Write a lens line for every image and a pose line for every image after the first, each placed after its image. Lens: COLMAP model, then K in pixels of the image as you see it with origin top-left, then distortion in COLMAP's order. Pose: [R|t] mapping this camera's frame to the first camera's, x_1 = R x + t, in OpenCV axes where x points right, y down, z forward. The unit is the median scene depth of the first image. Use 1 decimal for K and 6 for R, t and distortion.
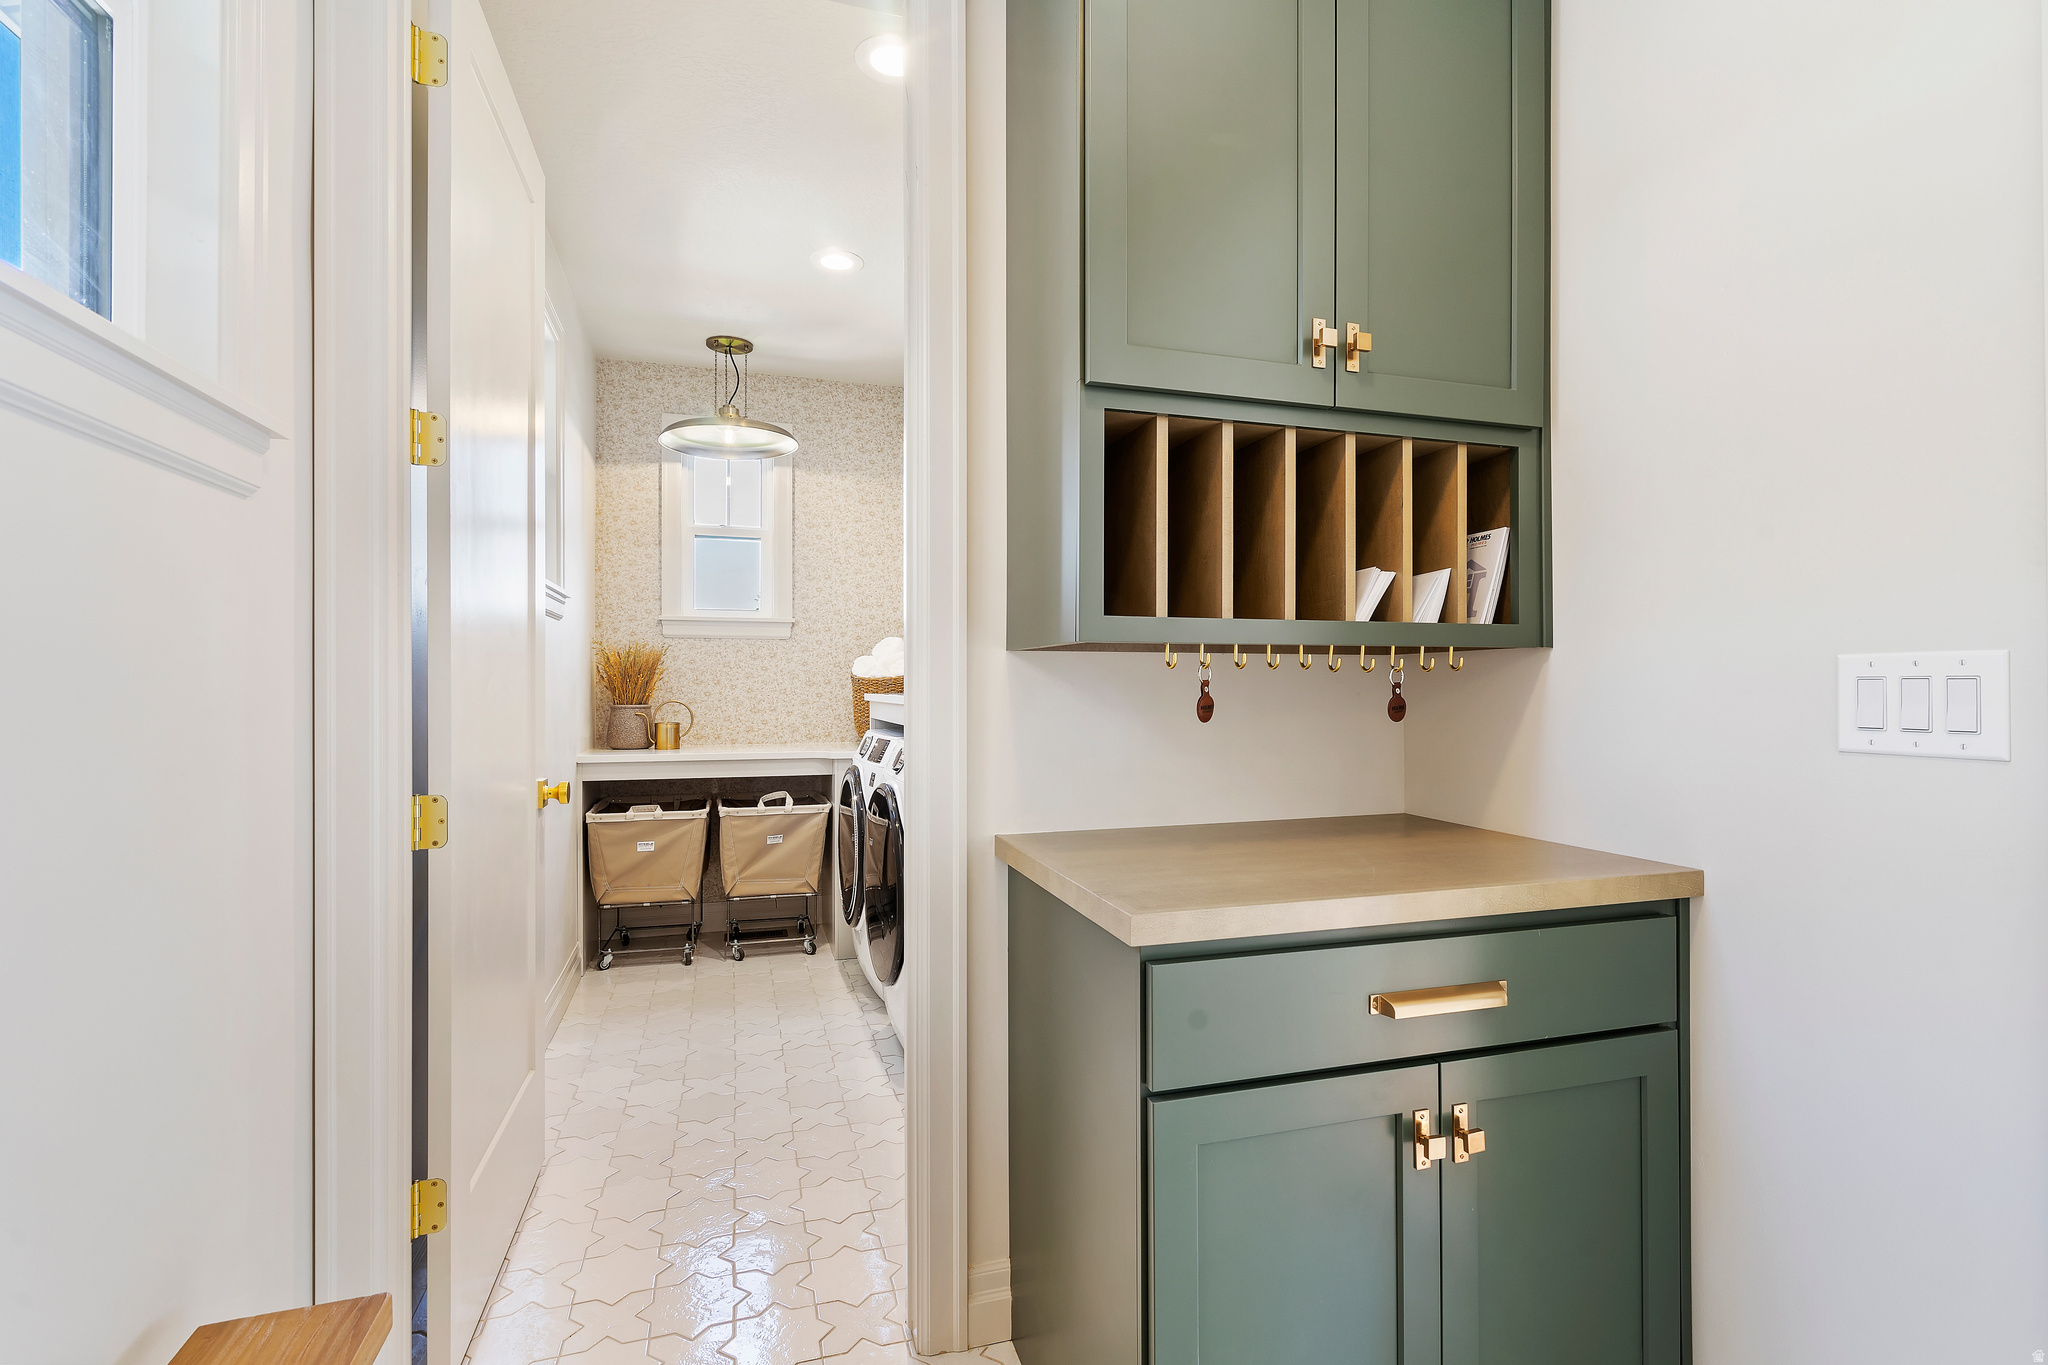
lens RADIAL K [[952.9, 0, 1023.0], [0, 952.9, 687.5], [0, 0, 1]] dist [0.005413, 0.005019]
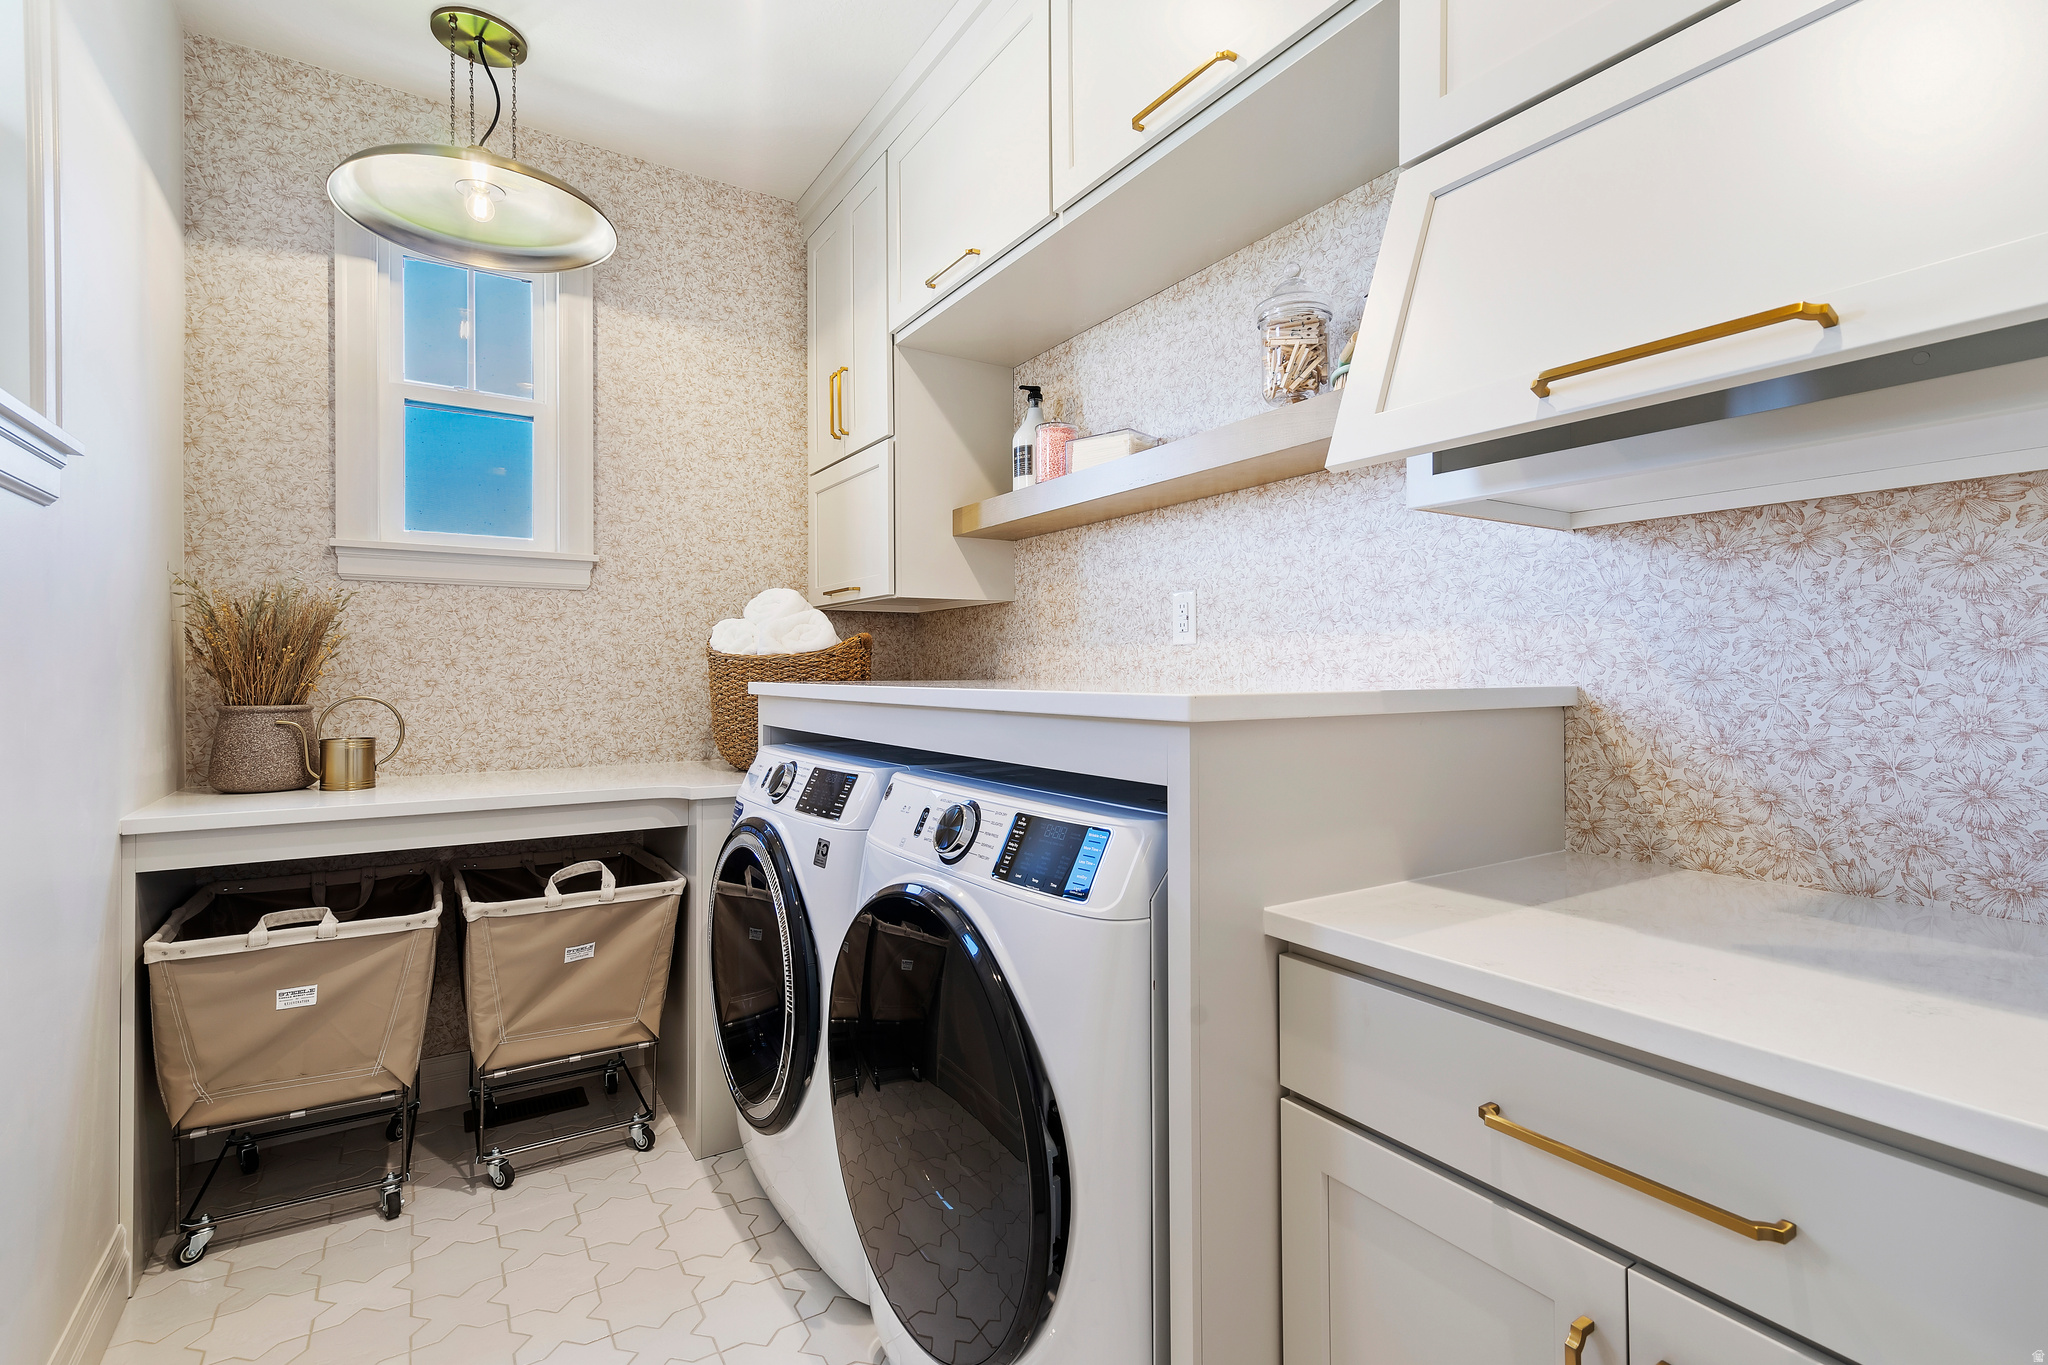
lens RADIAL K [[952.9, 0, 1032.3], [0, 952.9, 671.3], [0, 0, 1]] dist [0.005413, 0.005019]
pose [[0.964319, 0.000631, 0.264743, -0.153133], [-0.000353, 0.999999, -0.001097, 0.000240], [-0.264743, 0.000964, 0.964318, 0.402857]]
